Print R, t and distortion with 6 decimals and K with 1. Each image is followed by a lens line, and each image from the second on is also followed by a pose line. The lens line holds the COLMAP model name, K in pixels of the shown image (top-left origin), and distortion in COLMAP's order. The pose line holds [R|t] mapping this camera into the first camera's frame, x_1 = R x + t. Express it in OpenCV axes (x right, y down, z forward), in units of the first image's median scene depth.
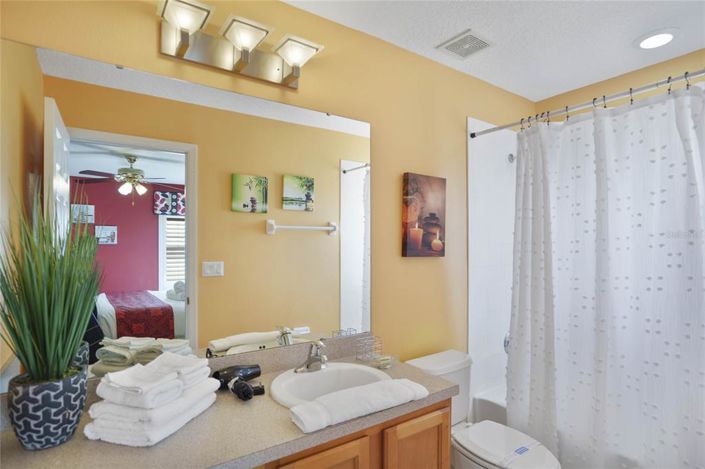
lens RADIAL K [[376.0, 0, 351.5], [0, 376.0, 243.2], [0, 0, 1]] dist [0.025472, 0.000269]
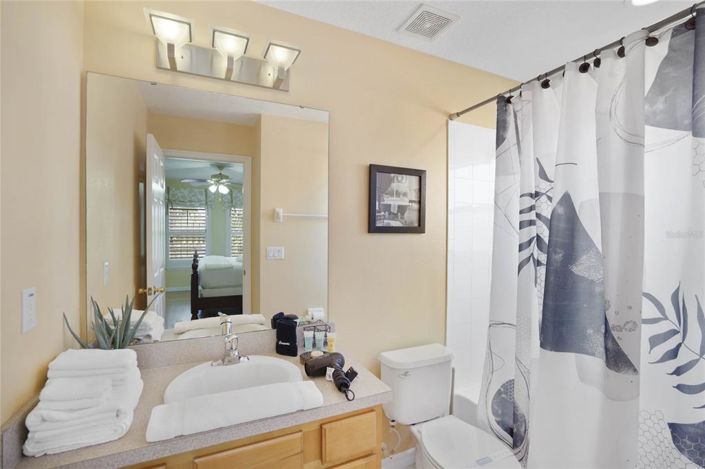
lens RADIAL K [[317.9, 0, 353.0], [0, 317.9, 236.7], [0, 0, 1]] dist [-0.011124, 0.000120]
pose [[0.982825, 0.002299, -0.184525, 0.241573], [-0.001129, 0.999979, 0.006445, 0.002317], [0.184536, -0.006126, 0.982807, 0.172819]]
